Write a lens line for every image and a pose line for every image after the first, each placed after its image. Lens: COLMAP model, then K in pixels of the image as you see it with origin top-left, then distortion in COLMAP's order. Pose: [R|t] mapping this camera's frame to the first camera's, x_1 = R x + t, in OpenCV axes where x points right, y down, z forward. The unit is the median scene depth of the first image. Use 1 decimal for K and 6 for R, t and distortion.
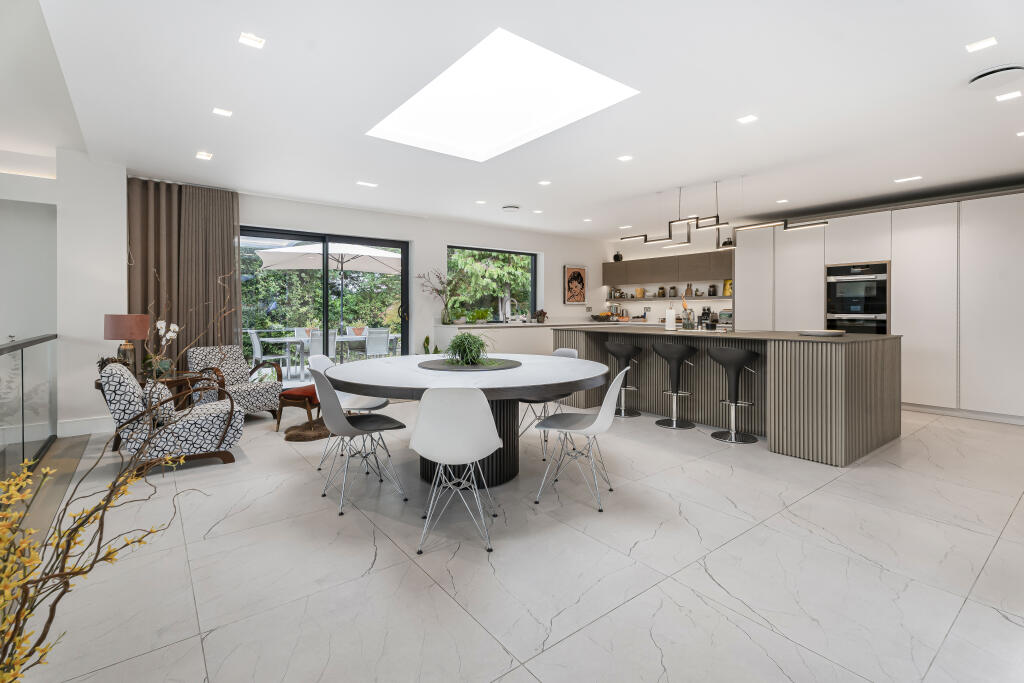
lens RADIAL K [[469.2, 0, 508.9], [0, 469.2, 313.2], [0, 0, 1]] dist [-0.000540, -0.000284]
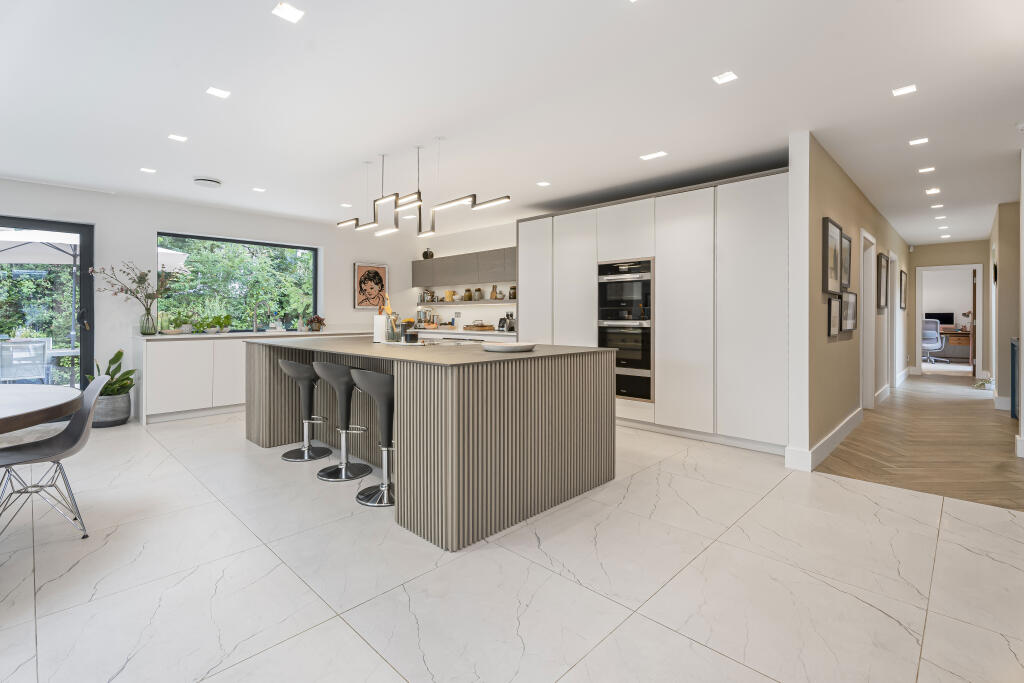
lens RADIAL K [[469.2, 0, 513.6], [0, 469.2, 315.6], [0, 0, 1]] dist [-0.000540, -0.000284]
pose [[0.989407, -0.000969, 0.145162, 0.296388], [0.001898, 0.999979, -0.006260, -0.001068], [-0.145153, 0.006470, 0.989388, 0.137855]]
